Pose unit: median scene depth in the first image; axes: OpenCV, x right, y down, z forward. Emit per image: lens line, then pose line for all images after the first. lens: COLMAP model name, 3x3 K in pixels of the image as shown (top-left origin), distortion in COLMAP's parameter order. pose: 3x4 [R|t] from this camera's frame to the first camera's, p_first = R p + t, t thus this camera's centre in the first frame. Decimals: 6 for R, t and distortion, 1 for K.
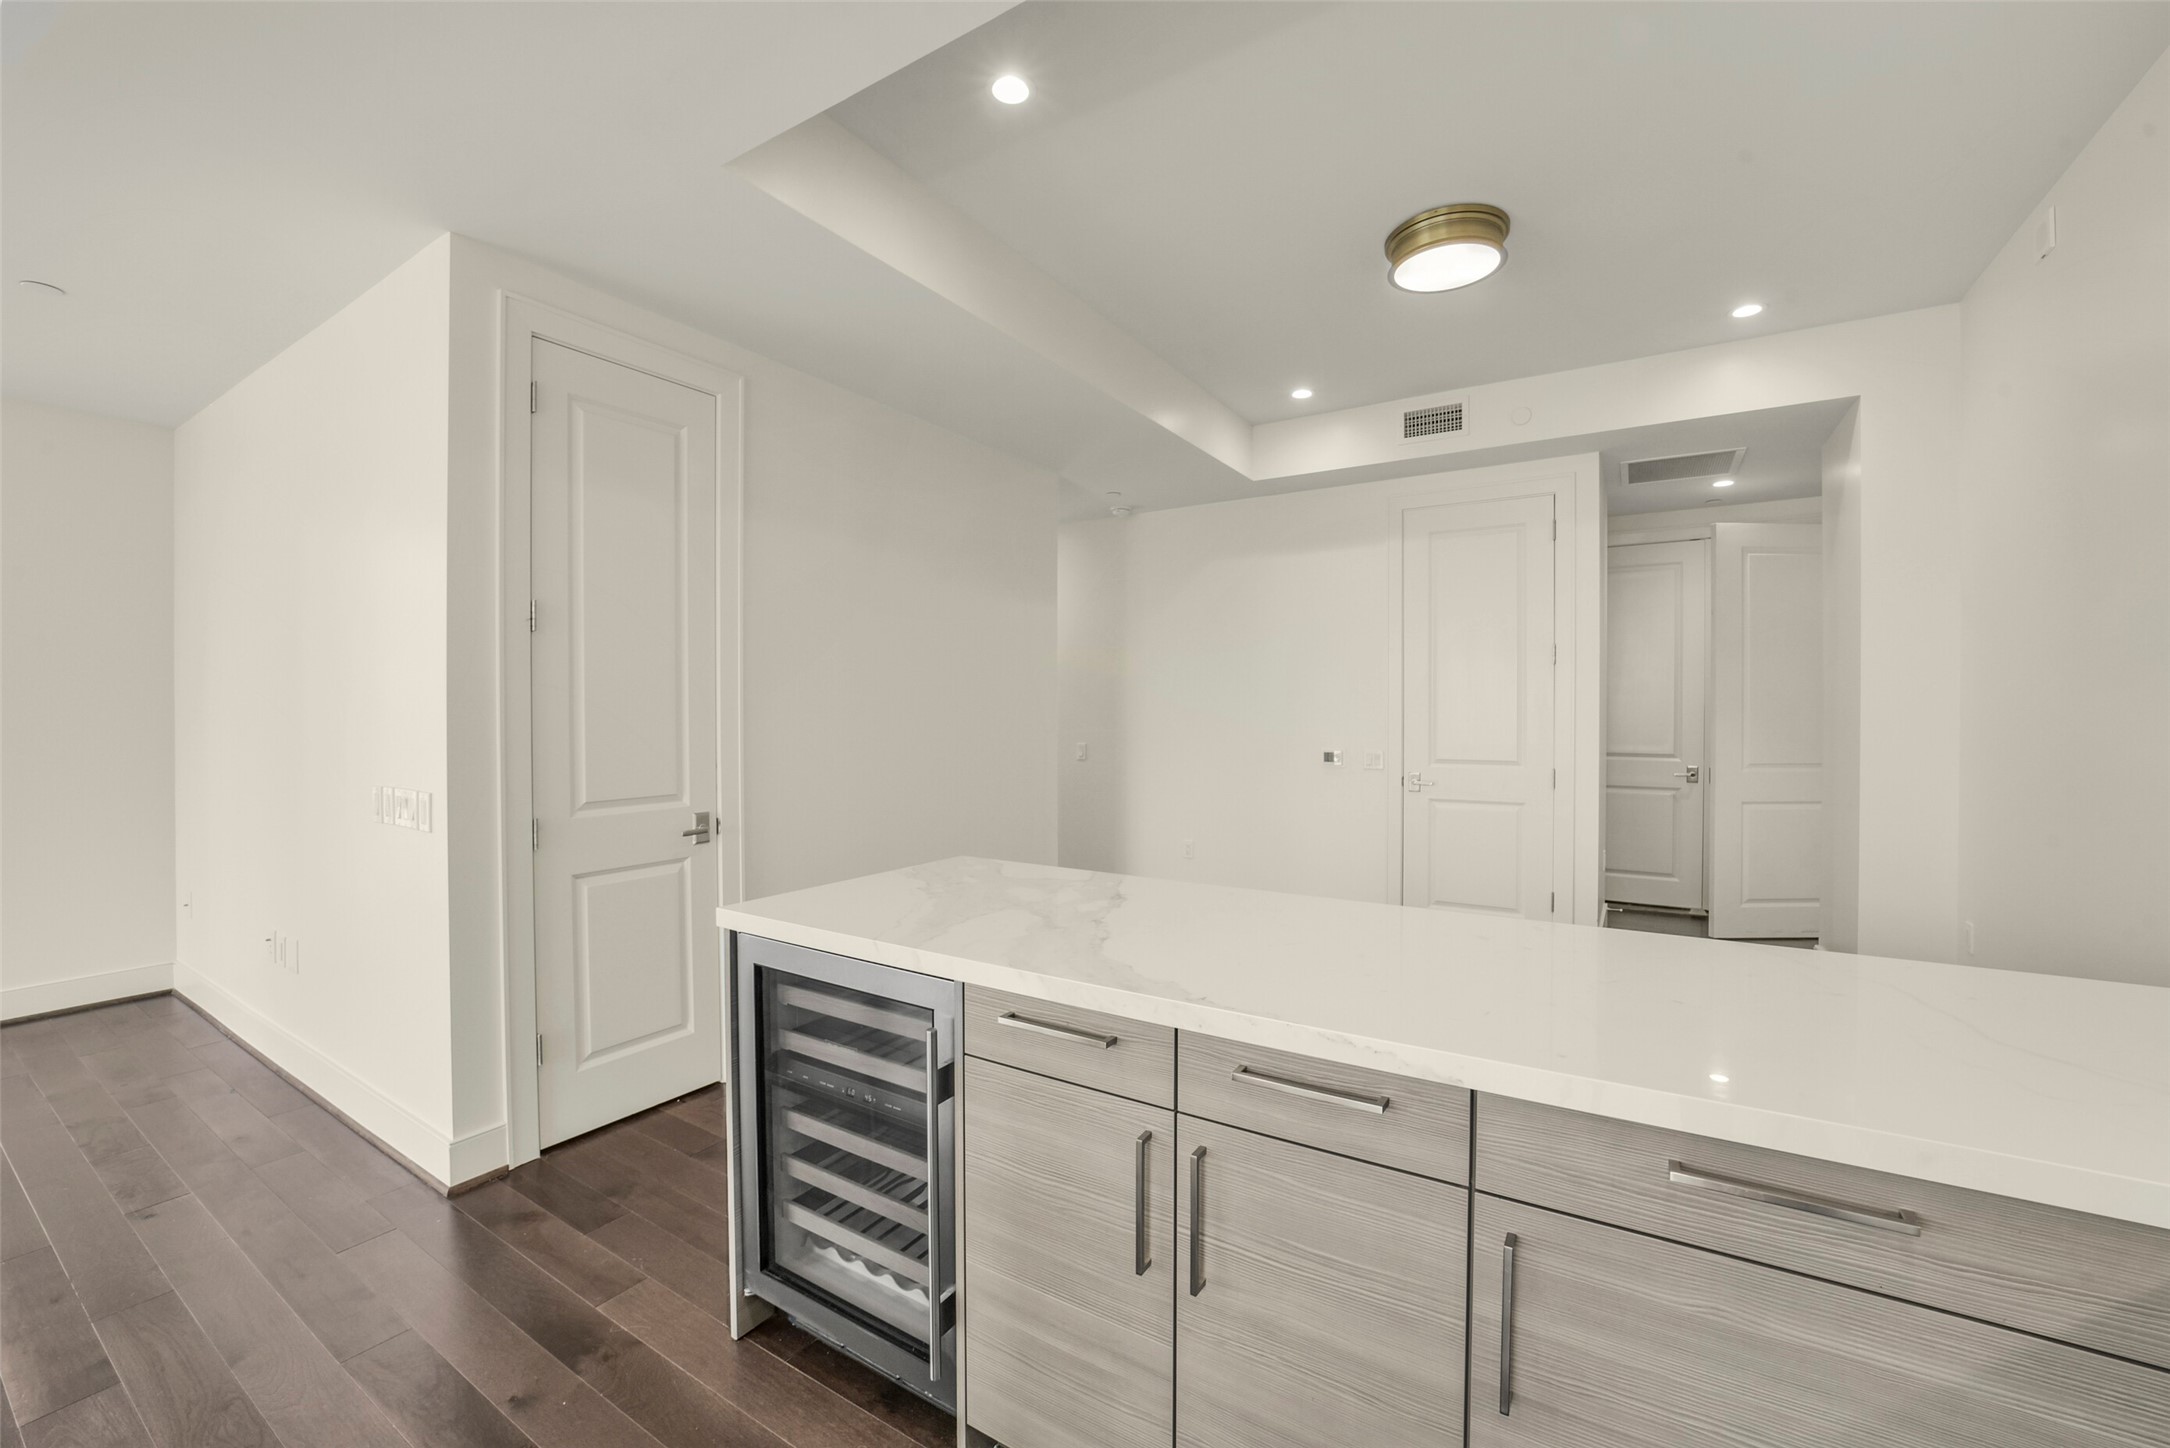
lens RADIAL K [[864.7, 0, 1093.6], [0, 864.7, 725.9], [0, 0, 1]] dist [-0.027838, 0.004931]
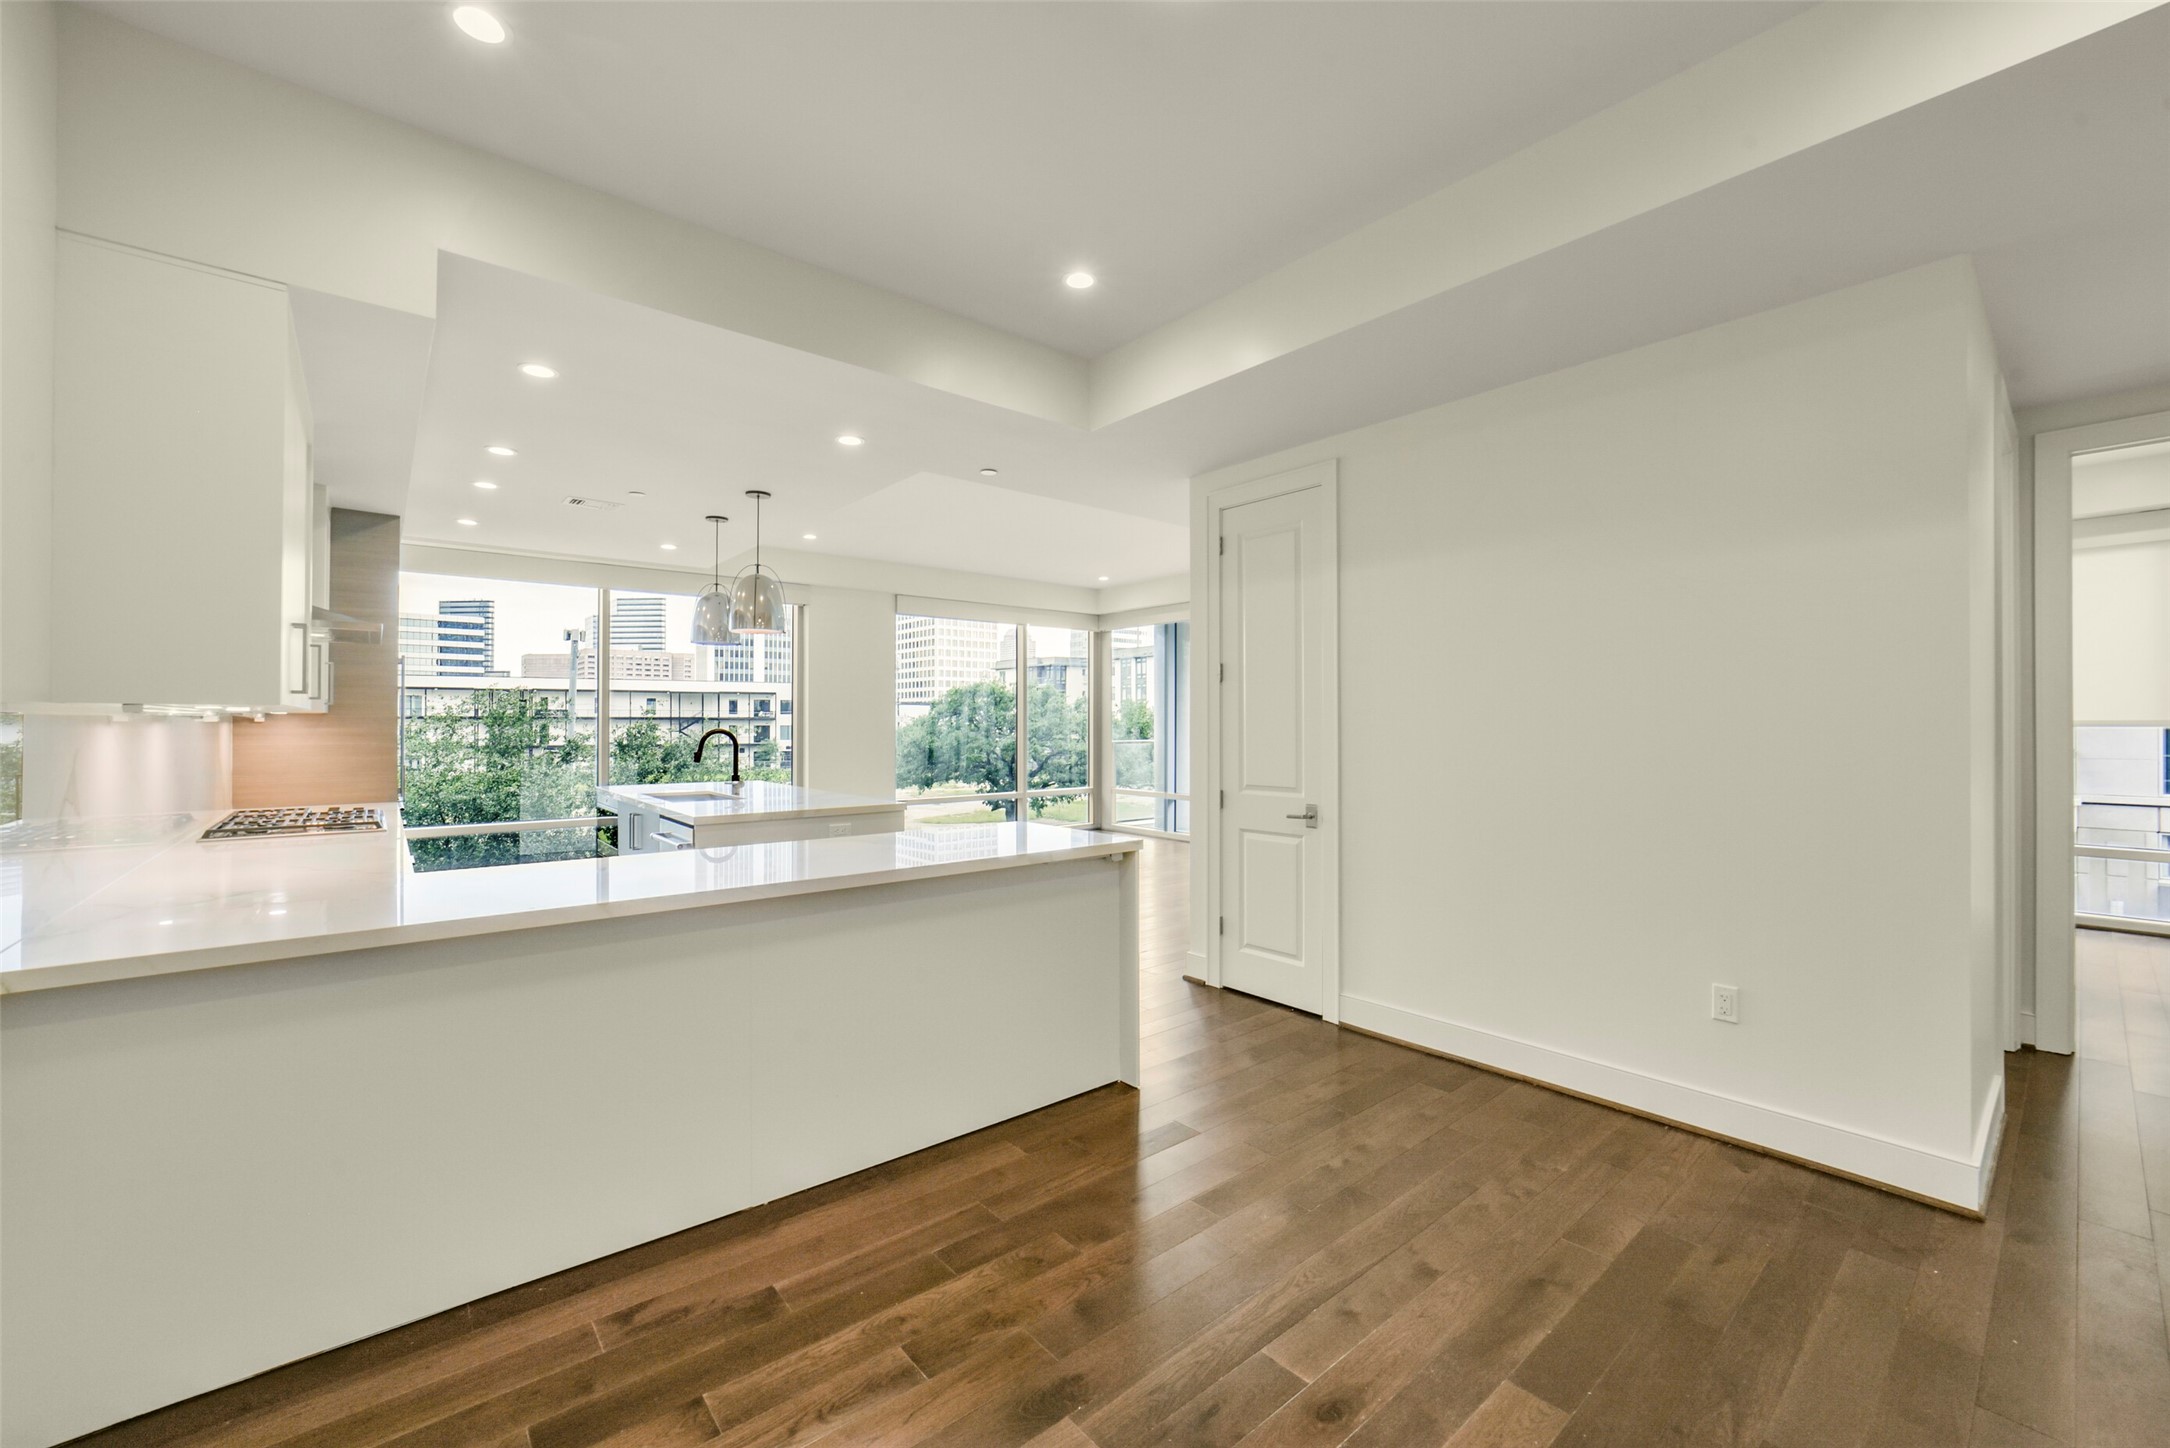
lens RADIAL K [[864.7, 0, 1095.5], [0, 864.7, 725.4], [0, 0, 1]] dist [-0.027838, 0.004931]
pose [[-0.293930, 0.003844, -0.955819, 0.885944], [-0.015149, 0.999848, 0.008679, -0.026679], [0.955707, 0.017031, -0.293827, 1.039862]]
